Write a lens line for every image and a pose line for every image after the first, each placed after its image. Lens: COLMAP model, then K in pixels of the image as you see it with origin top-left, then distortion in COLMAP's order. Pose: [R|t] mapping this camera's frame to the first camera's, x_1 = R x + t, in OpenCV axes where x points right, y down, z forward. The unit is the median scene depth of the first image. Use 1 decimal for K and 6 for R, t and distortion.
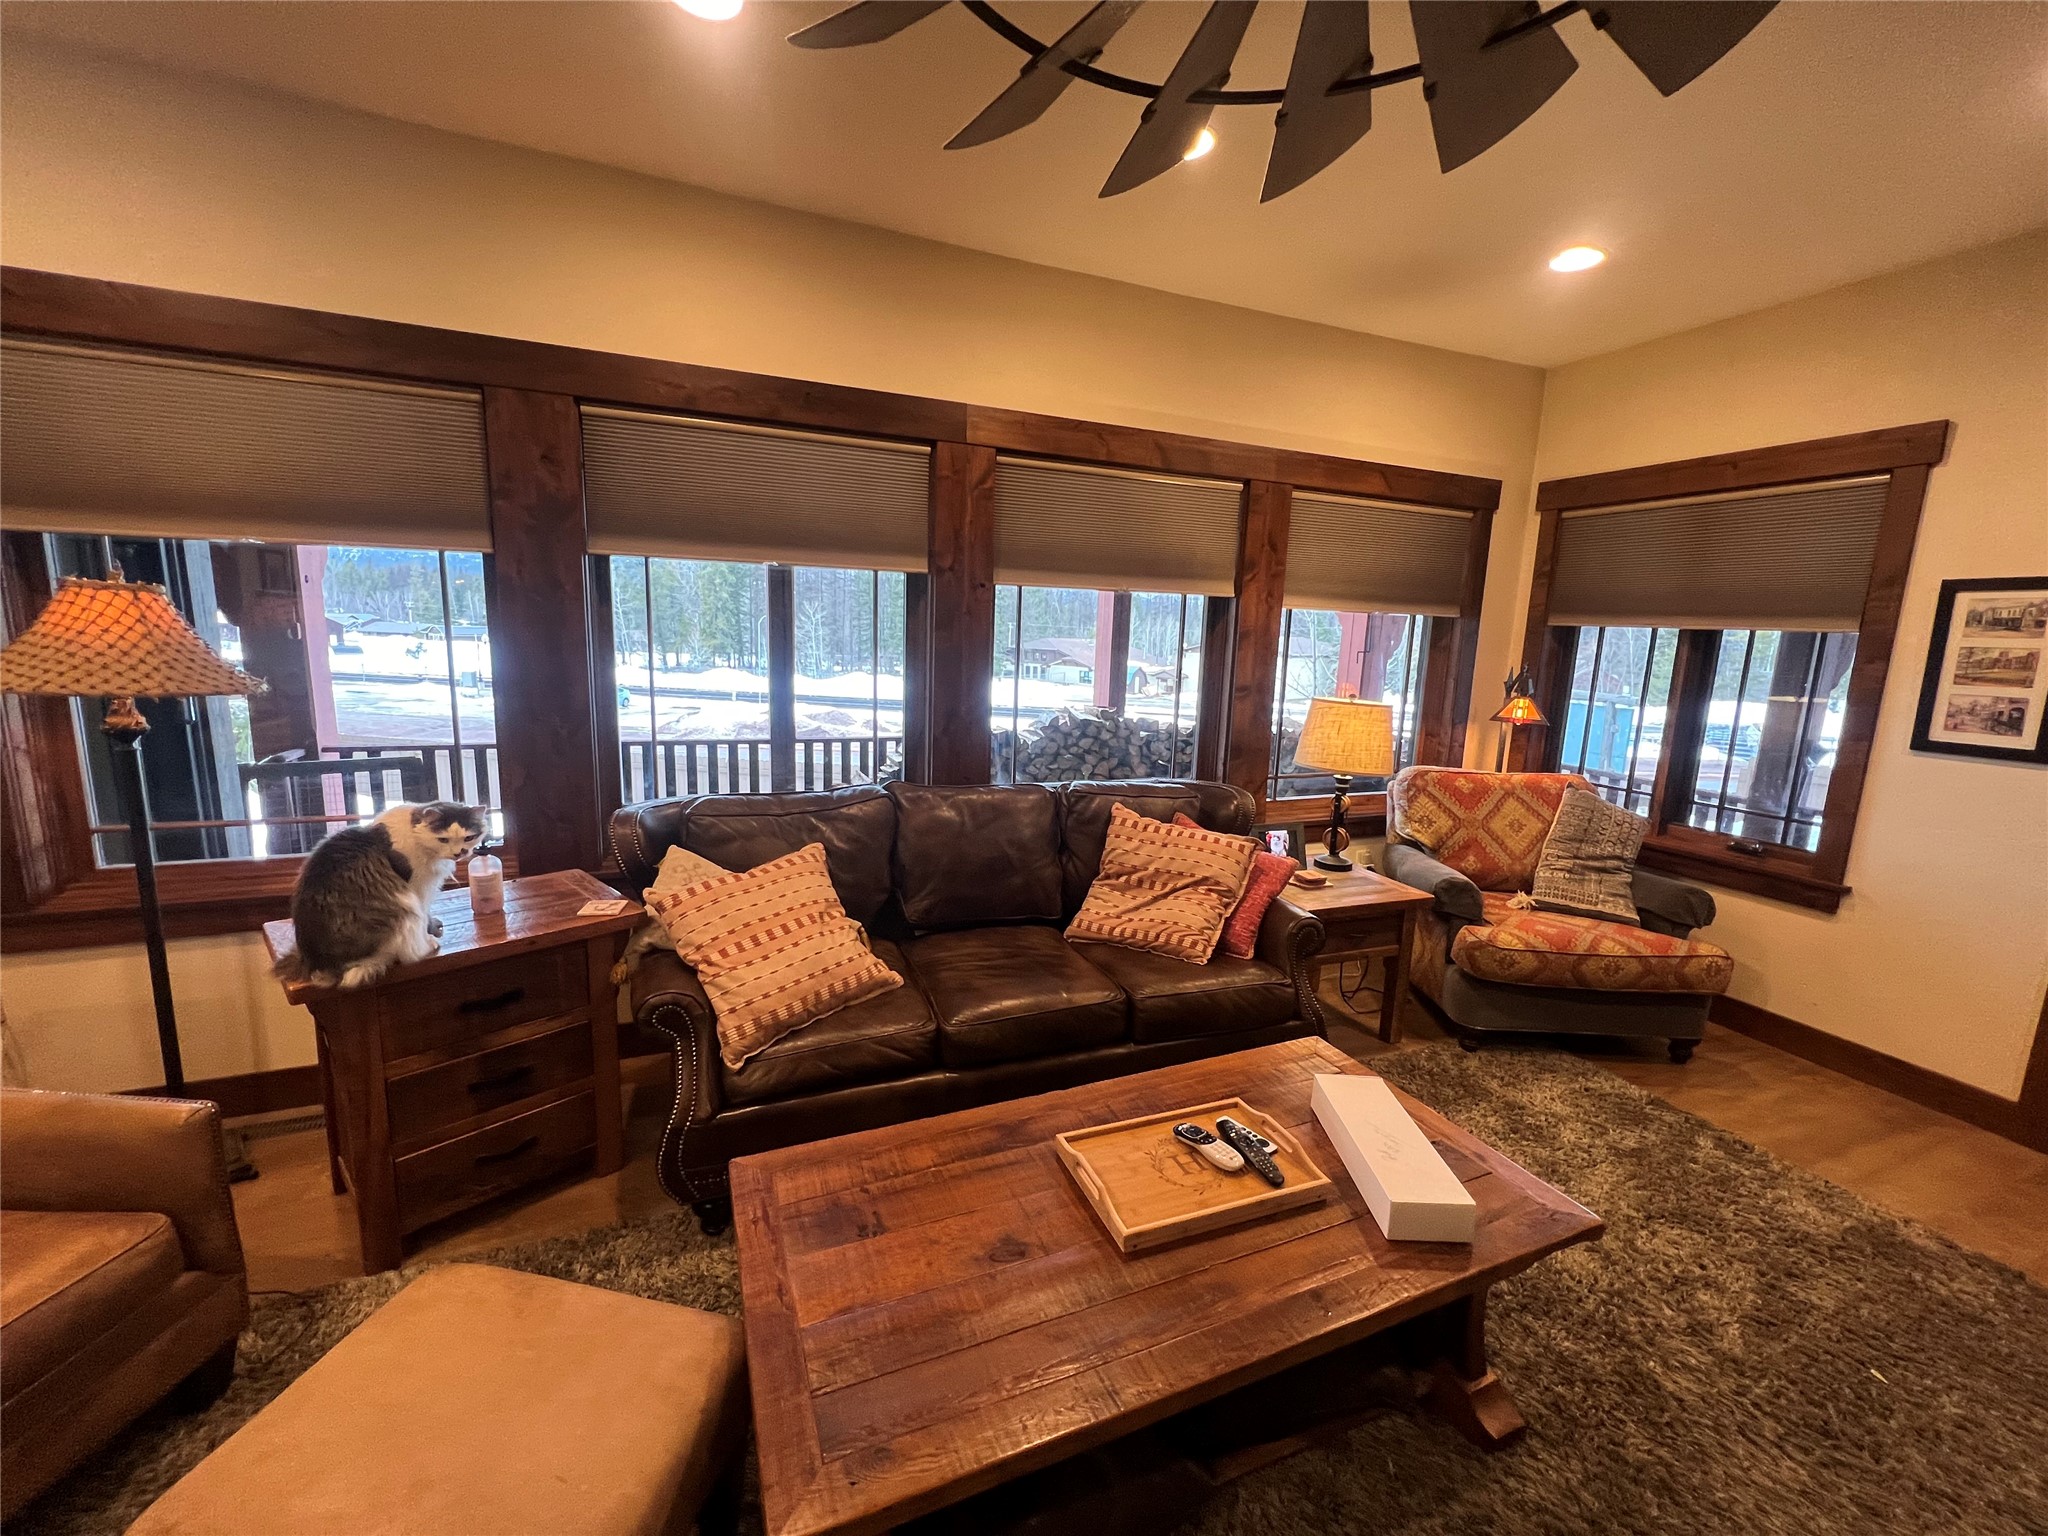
lens RADIAL K [[817.0, 0, 1014.8], [0, 817.0, 767.8], [0, 0, 1]] dist [-0.001286, 0.000355]
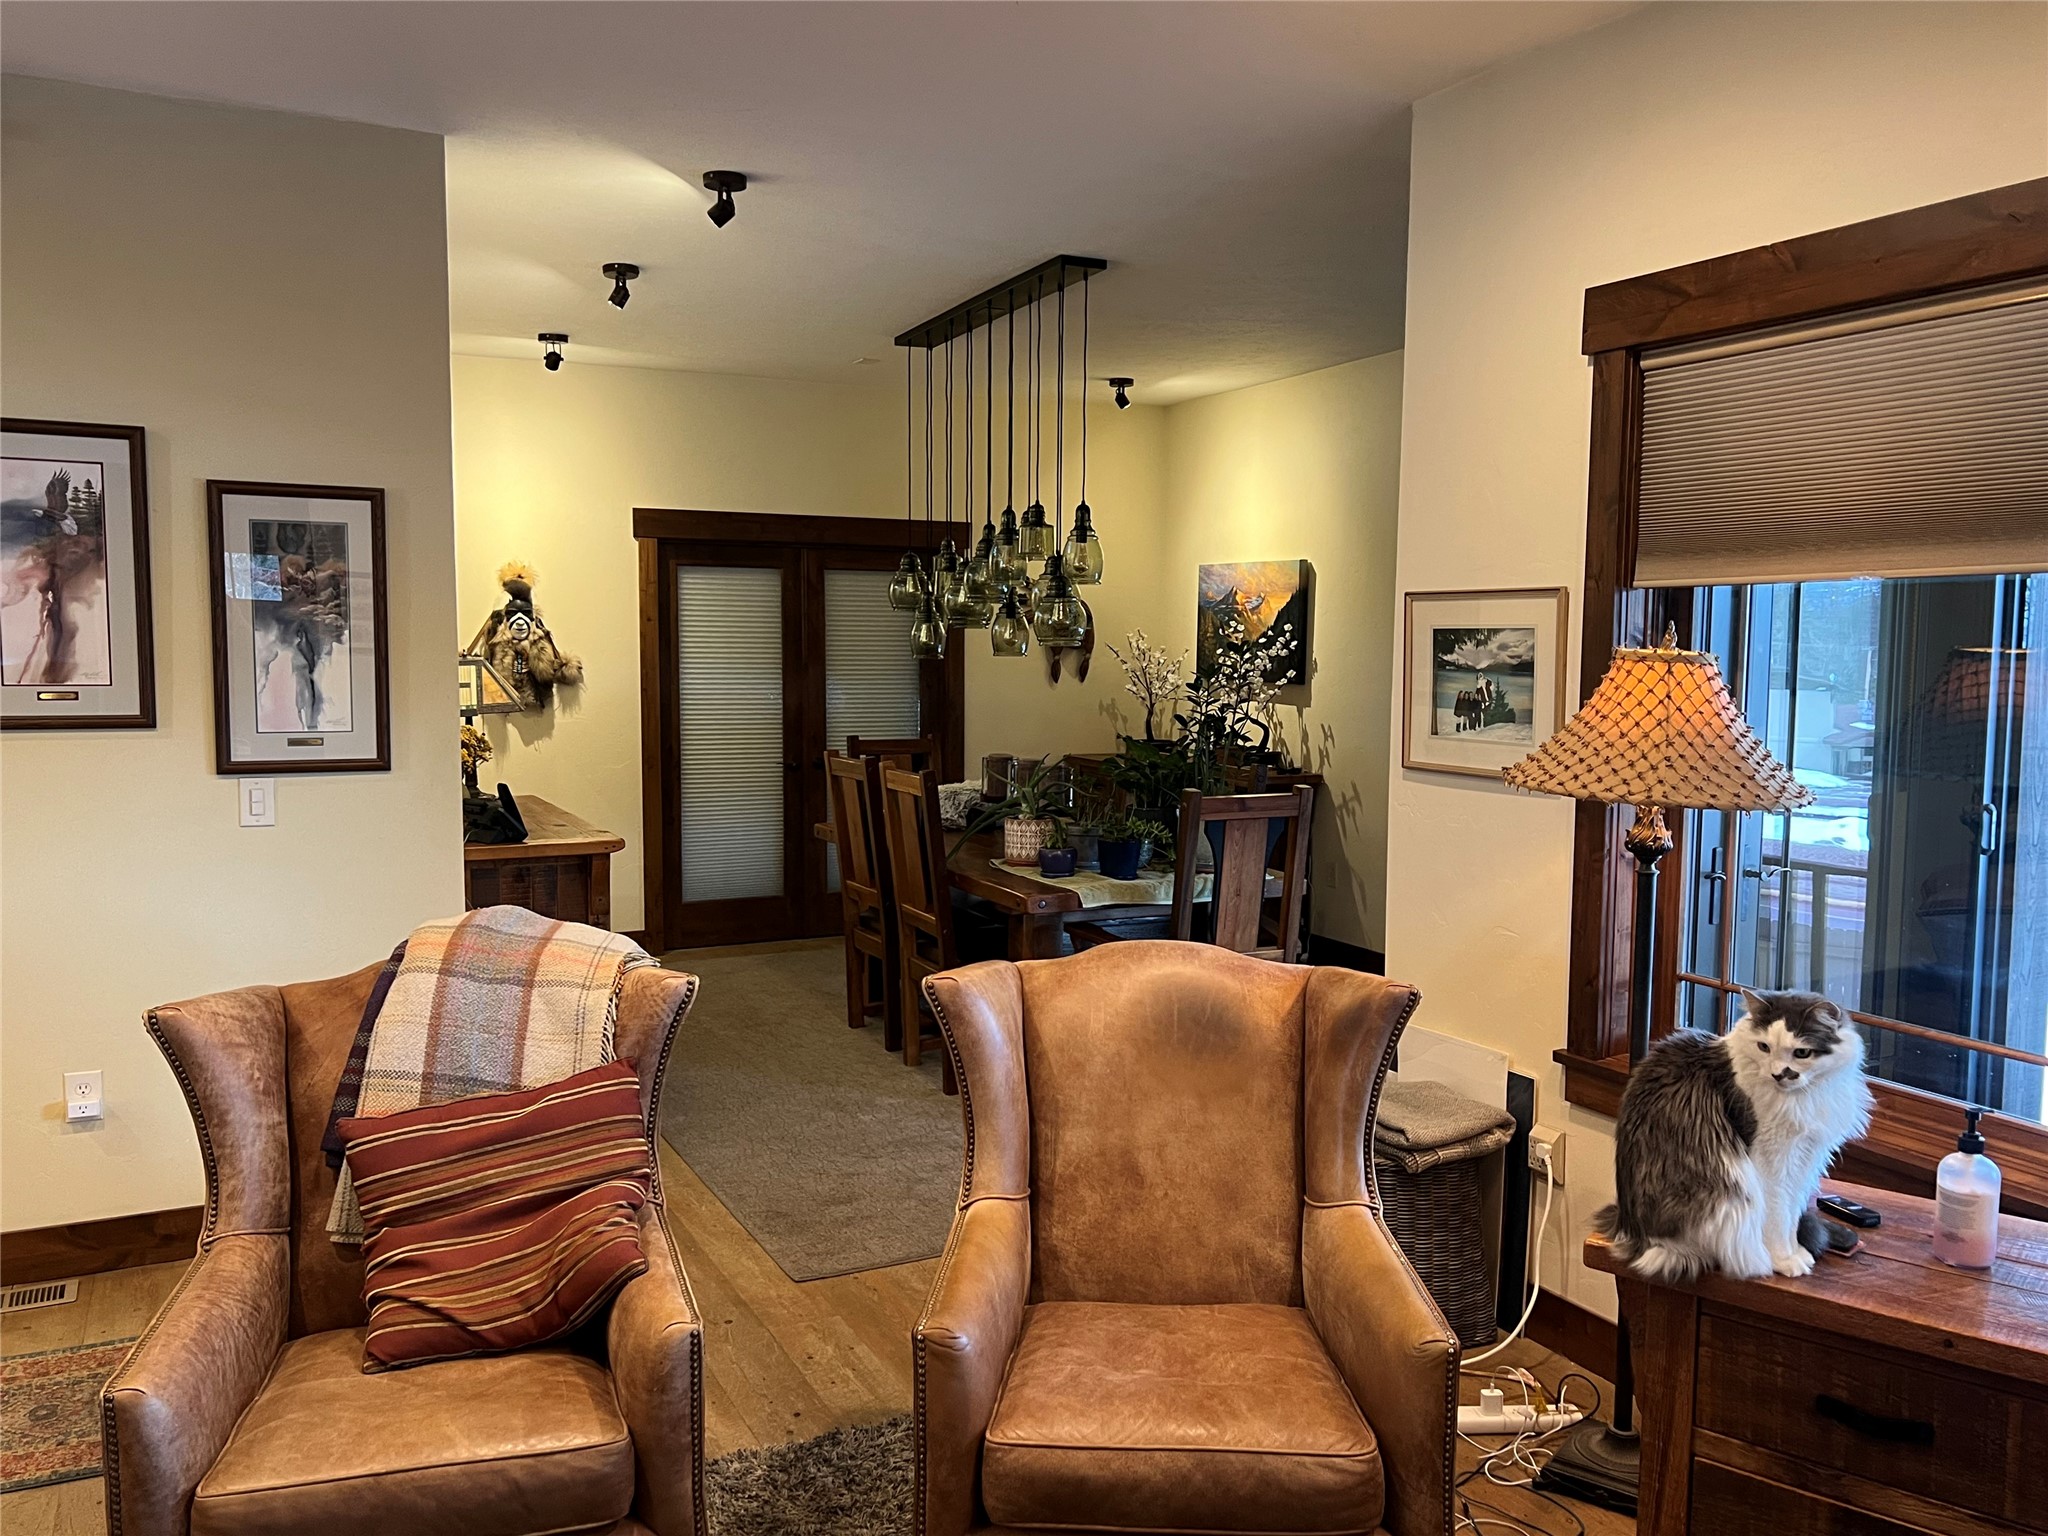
lens RADIAL K [[1606.4, 0, 1039.9], [0, 1606.4, 783.5], [0, 0, 1]] dist [0.000864, 0.001681]
pose [[0.084493, 0.058040, -0.994732, 0.211629], [-0.172800, 0.984029, 0.042738, -0.045379], [0.981326, 0.168278, 0.093173, 0.204460]]
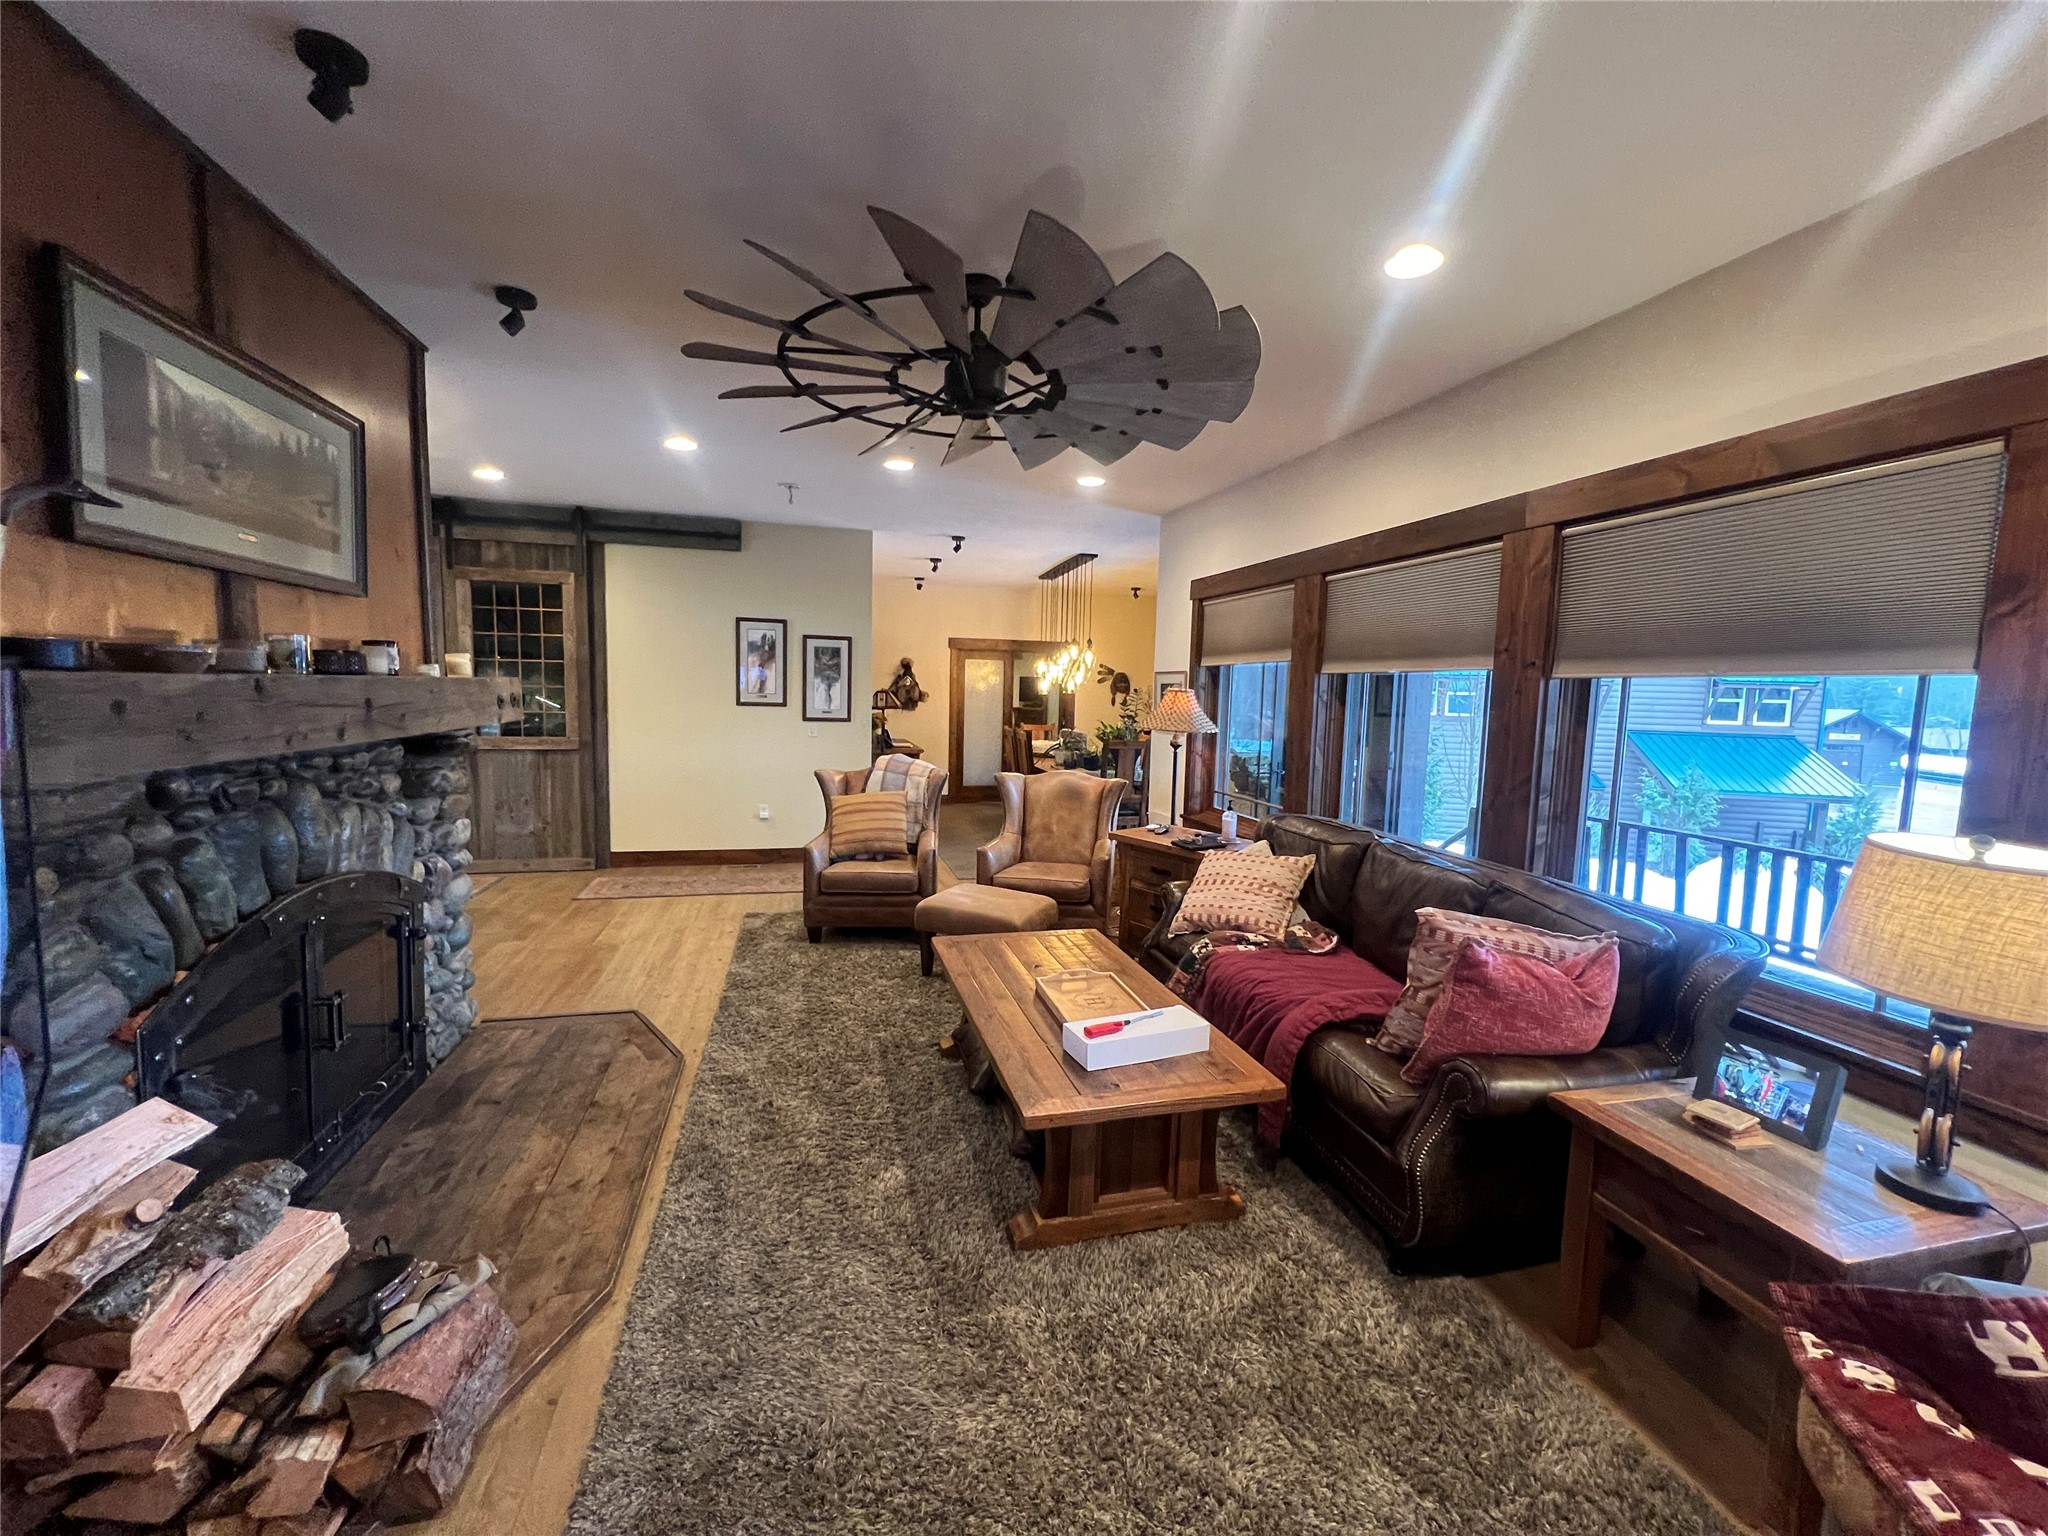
lens RADIAL K [[817.0, 0, 1029.7], [0, 817.0, 764.0], [0, 0, 1]] dist [-0.001286, 0.000355]
pose [[-0.117793, 0.055303, -0.991497, 1.043911], [-0.195652, 0.977585, 0.077771, -0.063213], [0.973573, 0.203149, -0.104333, 0.546072]]
